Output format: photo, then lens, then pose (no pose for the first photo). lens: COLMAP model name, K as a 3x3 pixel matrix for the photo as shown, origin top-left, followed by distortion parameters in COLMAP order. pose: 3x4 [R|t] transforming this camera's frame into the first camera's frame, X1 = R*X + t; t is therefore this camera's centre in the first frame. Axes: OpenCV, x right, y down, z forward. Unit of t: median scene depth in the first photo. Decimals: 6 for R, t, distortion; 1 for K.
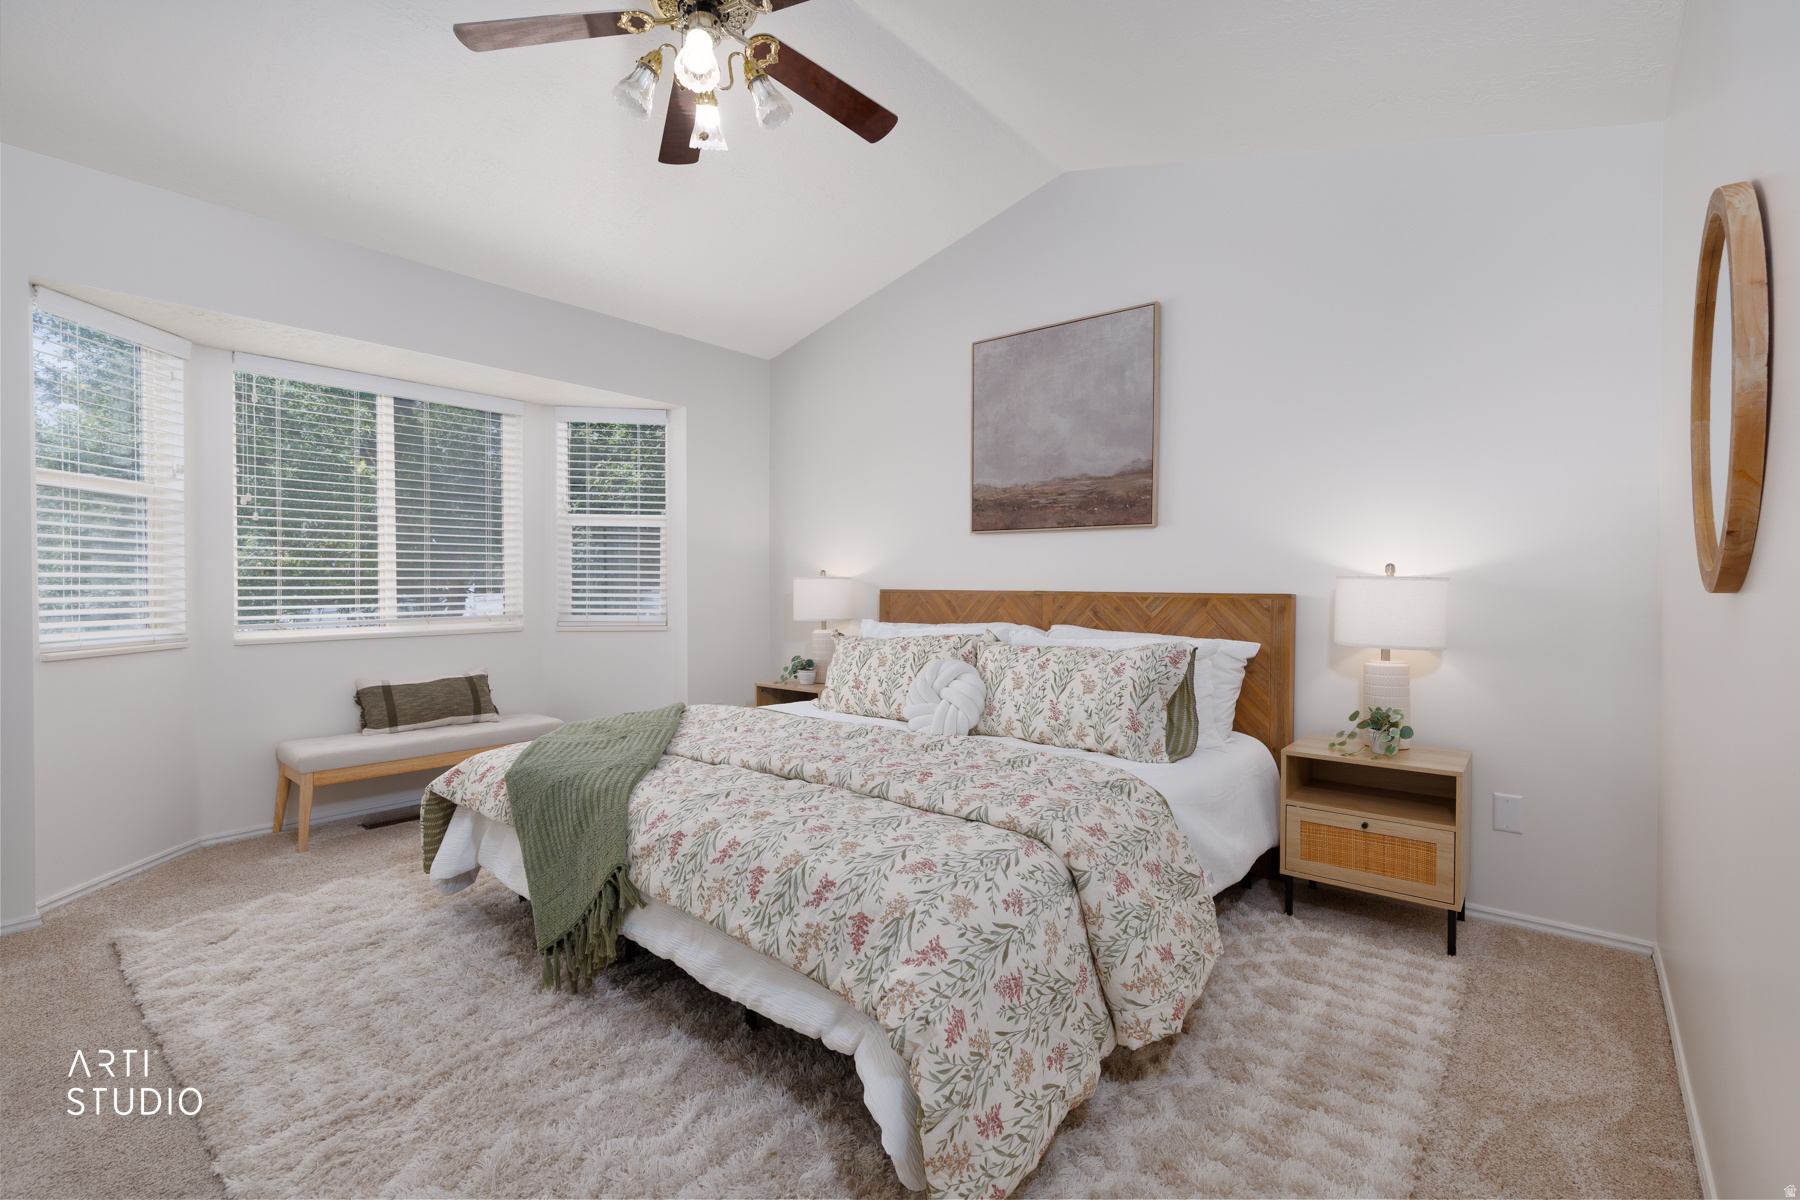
lens RADIAL K [[803.9, 0, 903.9], [0, 803.9, 597.1], [0, 0, 1]] dist [0.009989, -0.001402]
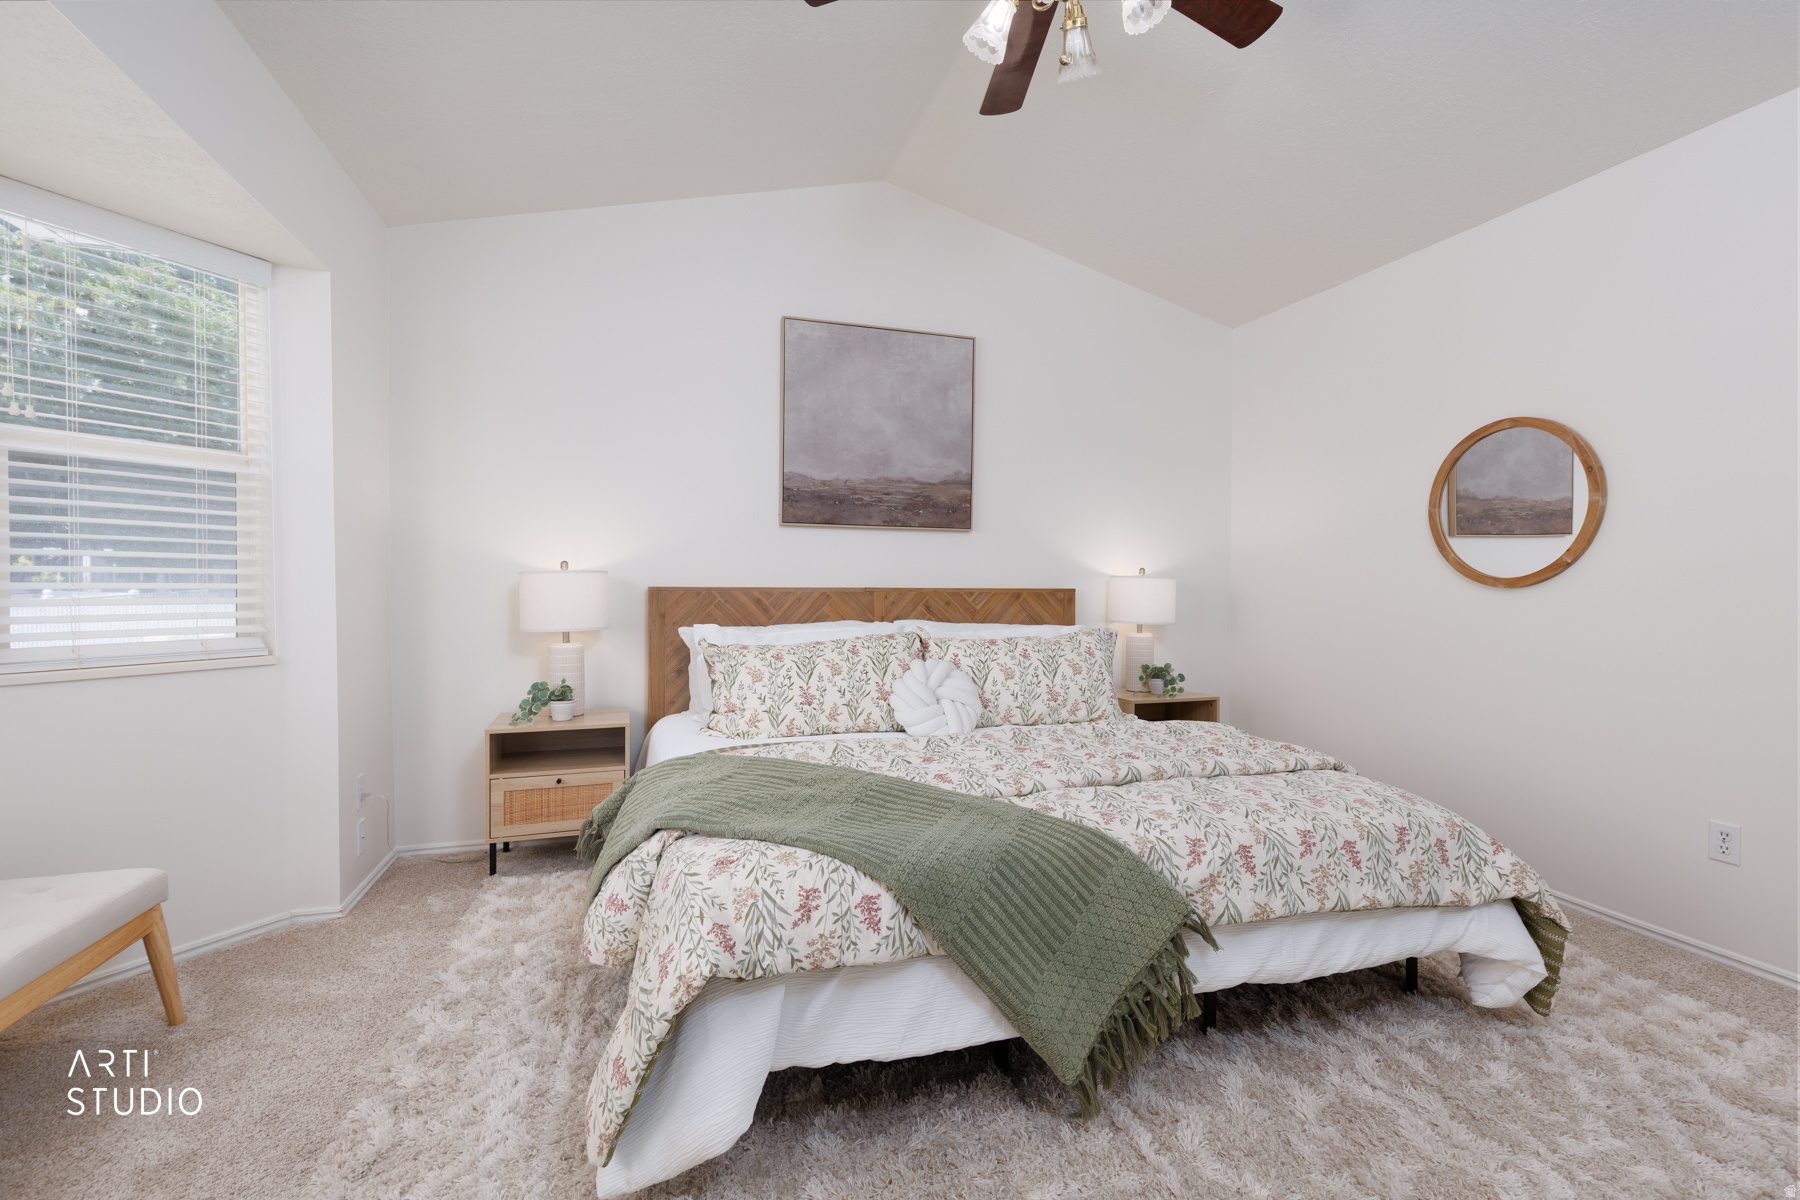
lens RADIAL K [[803.9, 0, 905.1], [0, 803.9, 595.9], [0, 0, 1]] dist [0.009989, -0.001402]
pose [[0.537471, -0.016137, 0.843128, -0.693336], [0.010146, 0.999868, 0.012669, -0.010097], [-0.843221, 0.001745, 0.537564, 0.443042]]
